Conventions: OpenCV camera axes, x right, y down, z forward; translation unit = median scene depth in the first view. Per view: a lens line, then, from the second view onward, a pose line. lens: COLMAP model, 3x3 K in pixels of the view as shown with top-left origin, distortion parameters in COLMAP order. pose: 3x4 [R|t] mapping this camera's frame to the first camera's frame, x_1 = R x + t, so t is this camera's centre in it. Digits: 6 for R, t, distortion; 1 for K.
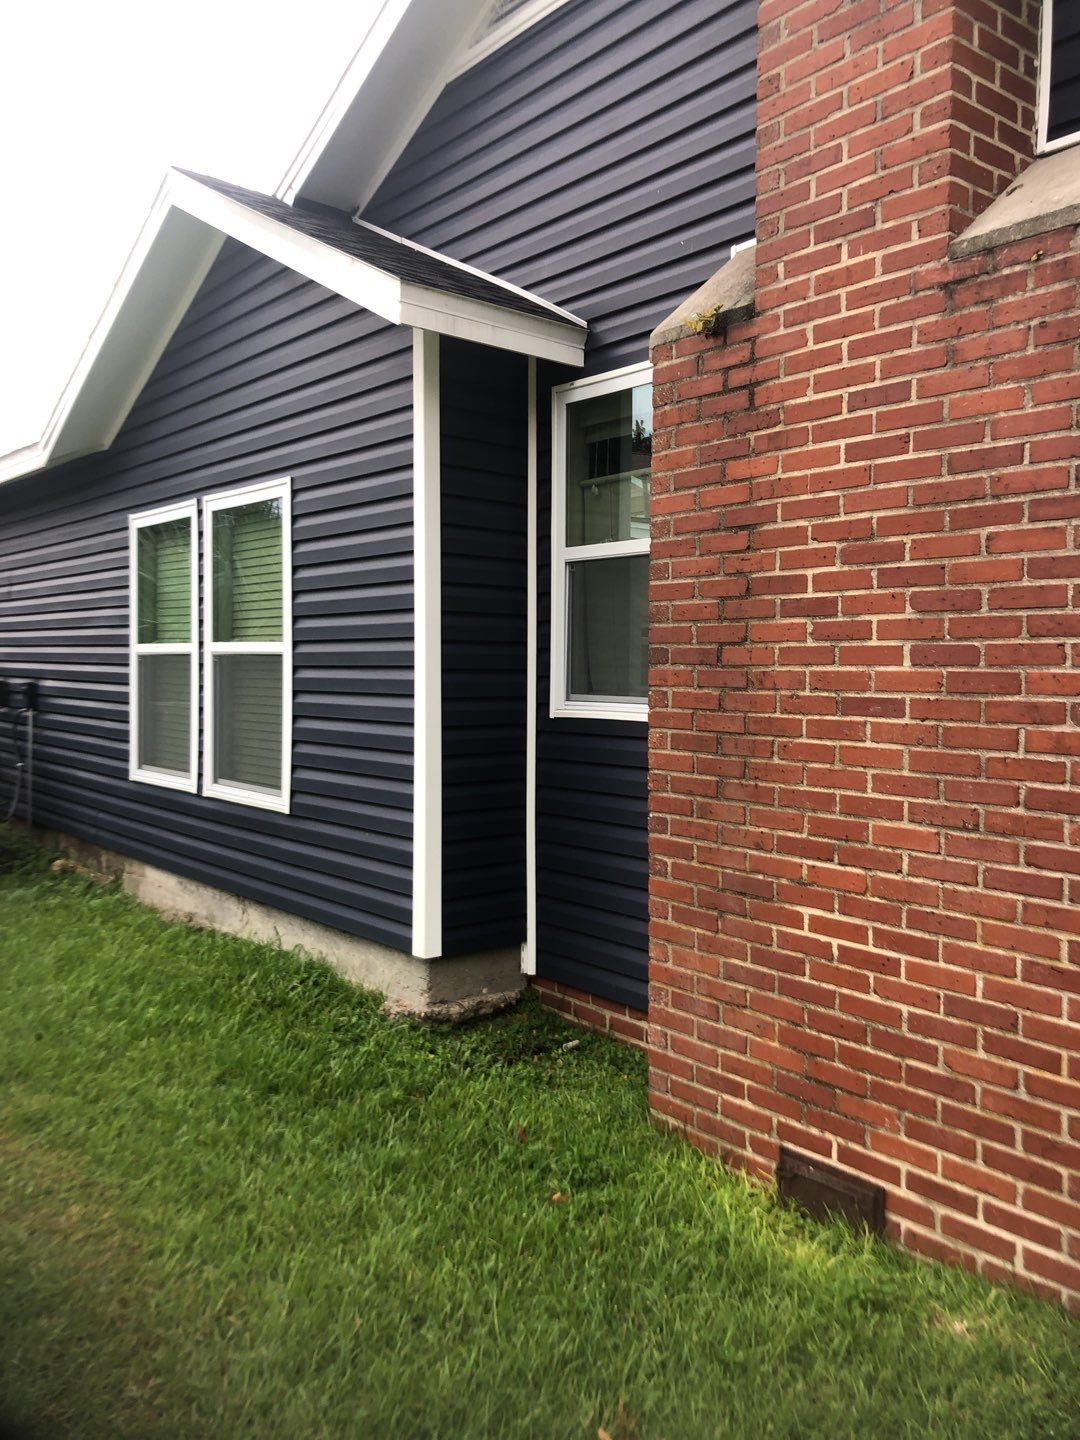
lens RADIAL K [[1167.4, 0, 545.4], [0, 1167.4, 708.8], [0, 0, 1]] dist [0.045811, -0.026918]
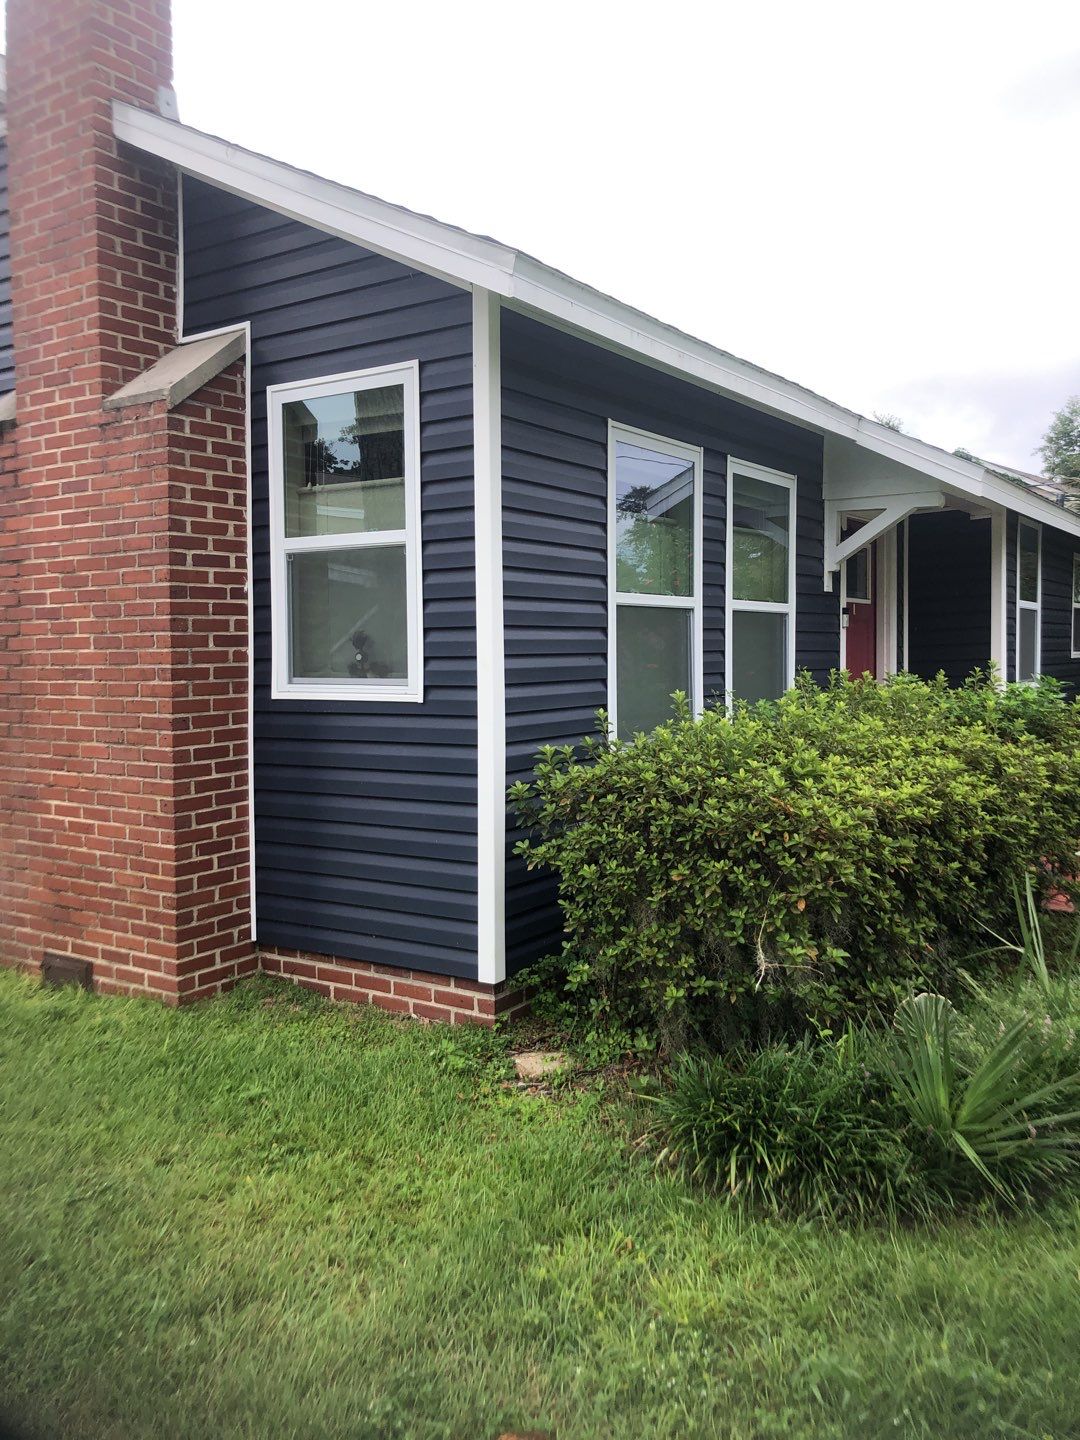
lens RADIAL K [[1167.4, 0, 569.9], [0, 1167.4, 689.3], [0, 0, 1]] dist [0.045811, -0.026918]
pose [[0.957569, -0.033848, 0.286209, 0.458582], [0.033479, 0.999420, 0.006184, 0.031996], [-0.286252, 0.003660, 0.958147, -0.773138]]
